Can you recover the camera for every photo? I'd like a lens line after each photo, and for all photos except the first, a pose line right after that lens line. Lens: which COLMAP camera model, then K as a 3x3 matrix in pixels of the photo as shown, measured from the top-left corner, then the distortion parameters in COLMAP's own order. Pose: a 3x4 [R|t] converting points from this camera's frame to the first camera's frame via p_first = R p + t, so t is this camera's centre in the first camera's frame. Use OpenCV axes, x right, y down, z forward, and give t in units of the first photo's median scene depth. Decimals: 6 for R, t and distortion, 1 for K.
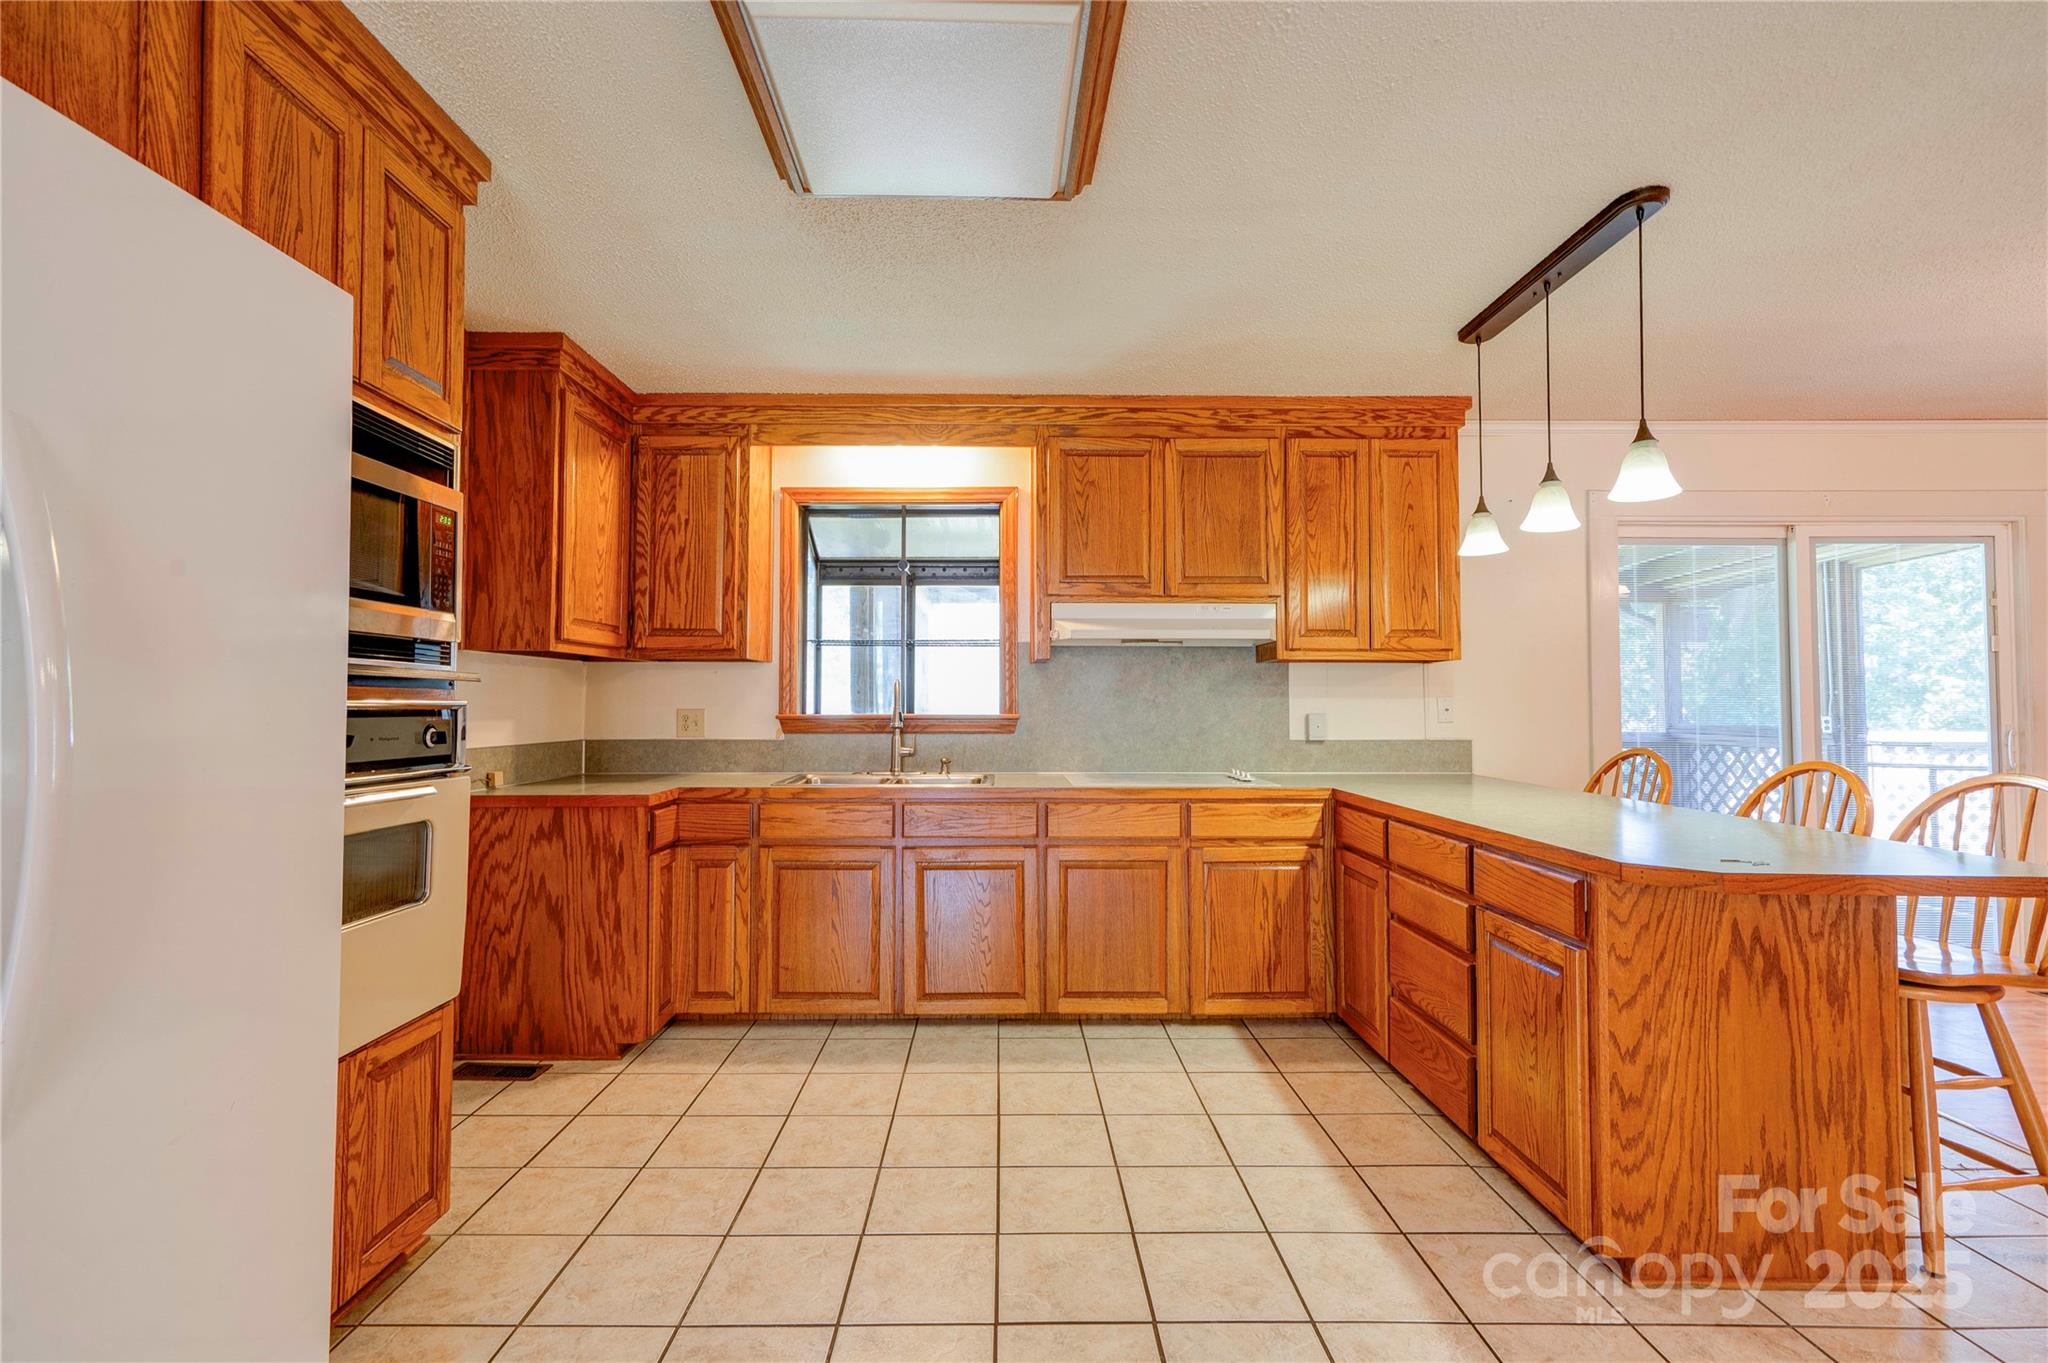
lens RADIAL K [[938.8, 0, 1014.0], [0, 938.8, 679.8], [0, 0, 1]] dist [-0.011825, 0.016992]
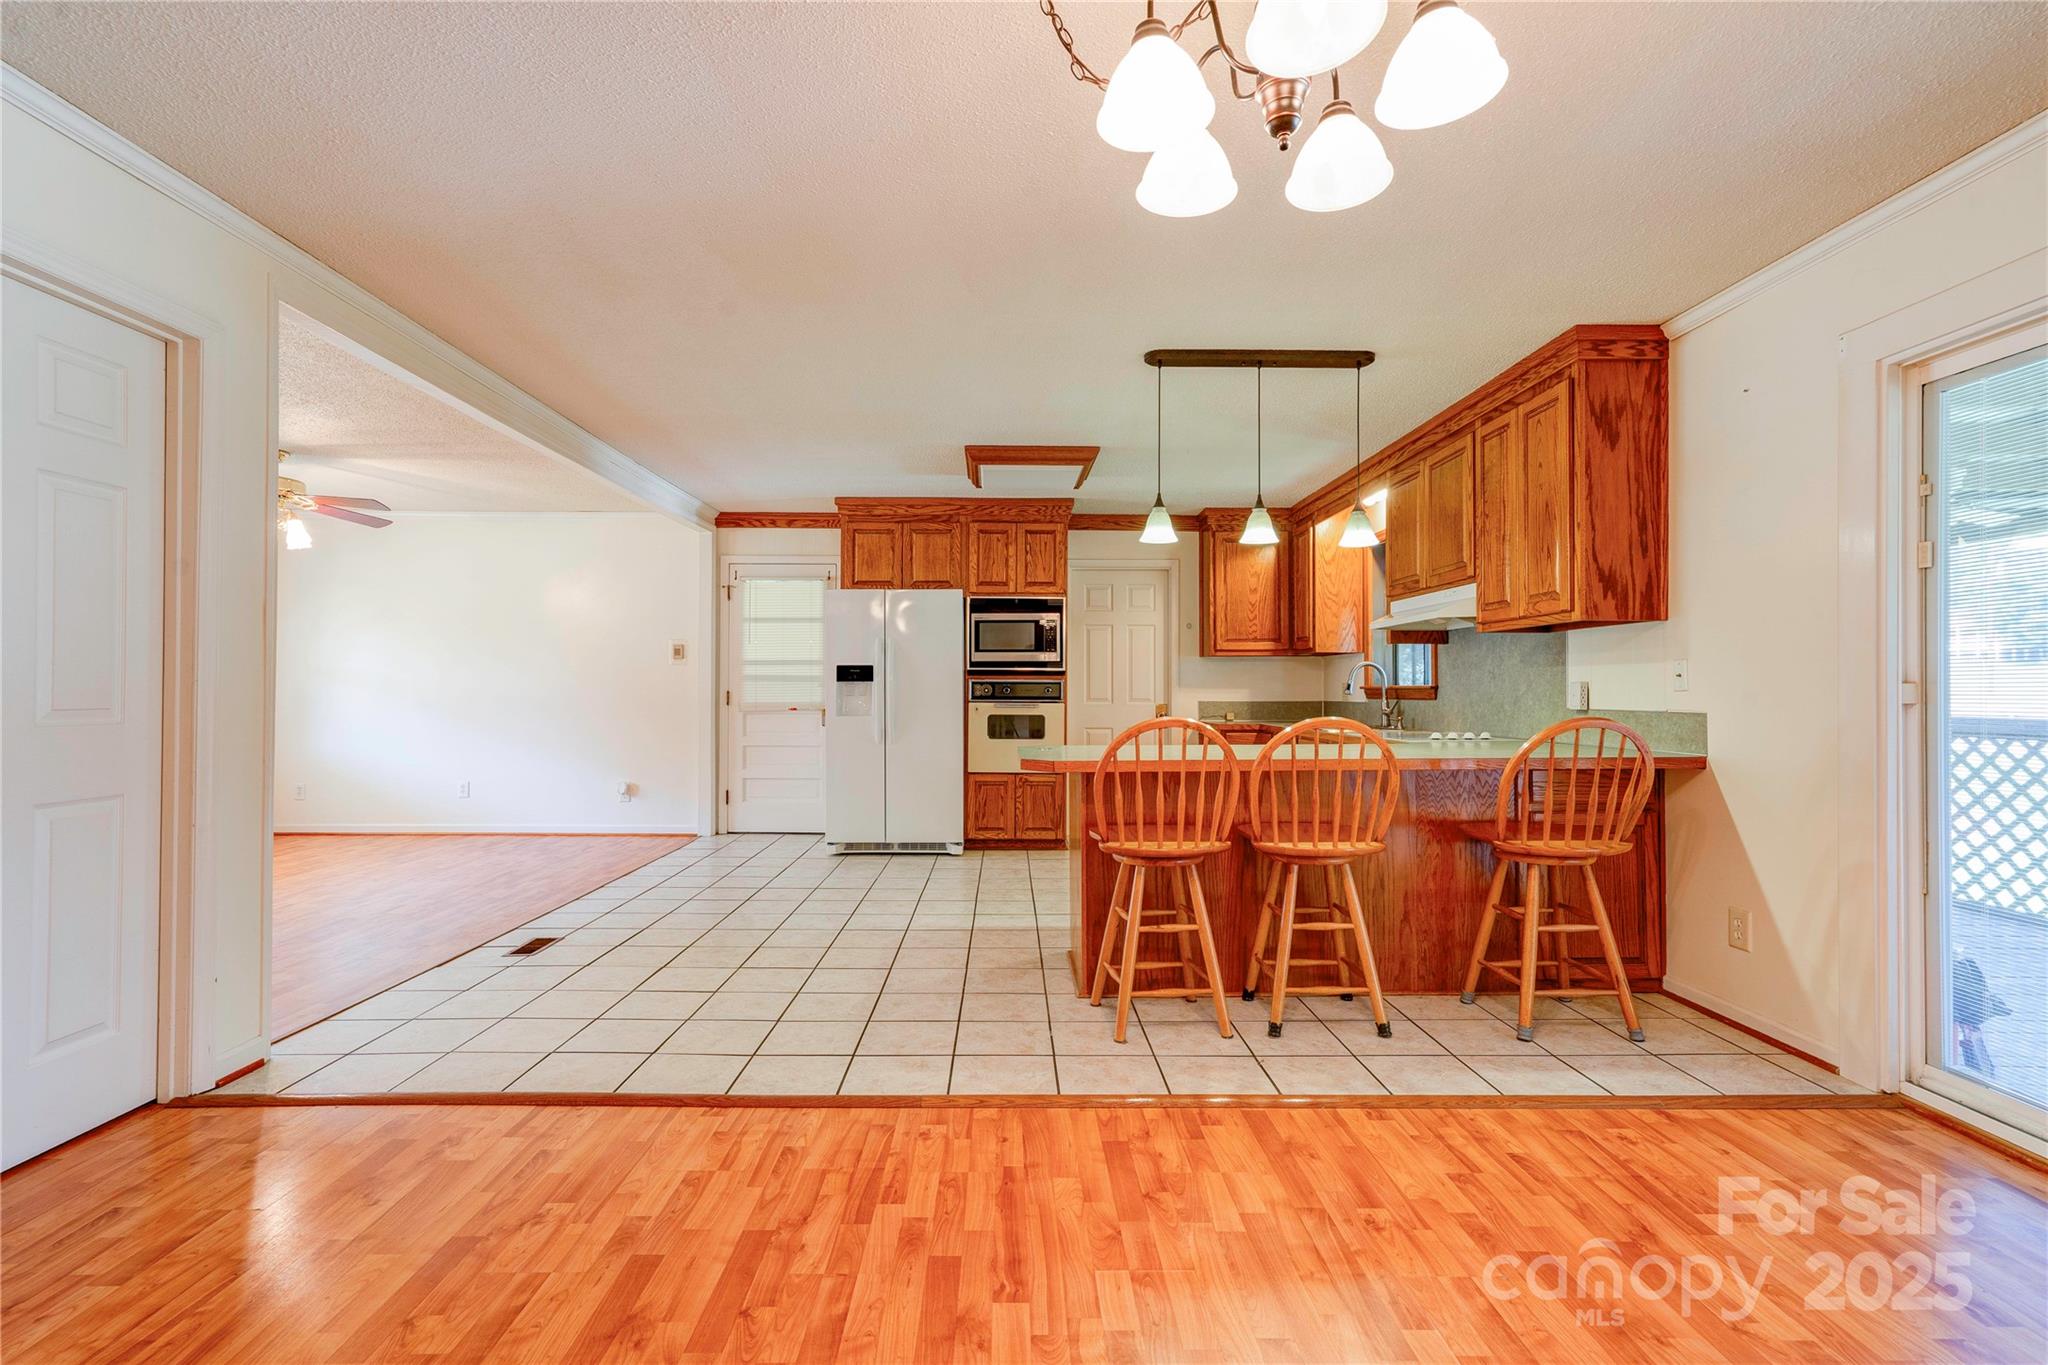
lens RADIAL K [[940.3, 0, 1005.4], [0, 940.3, 679.1], [0, 0, 1]] dist [-0.004428, 0.014047]
pose [[-0.012232, -0.013656, -0.999832, 1.406373], [0.025977, 0.999565, -0.013970, 0.033854], [0.999588, -0.026144, -0.011872, 0.465457]]
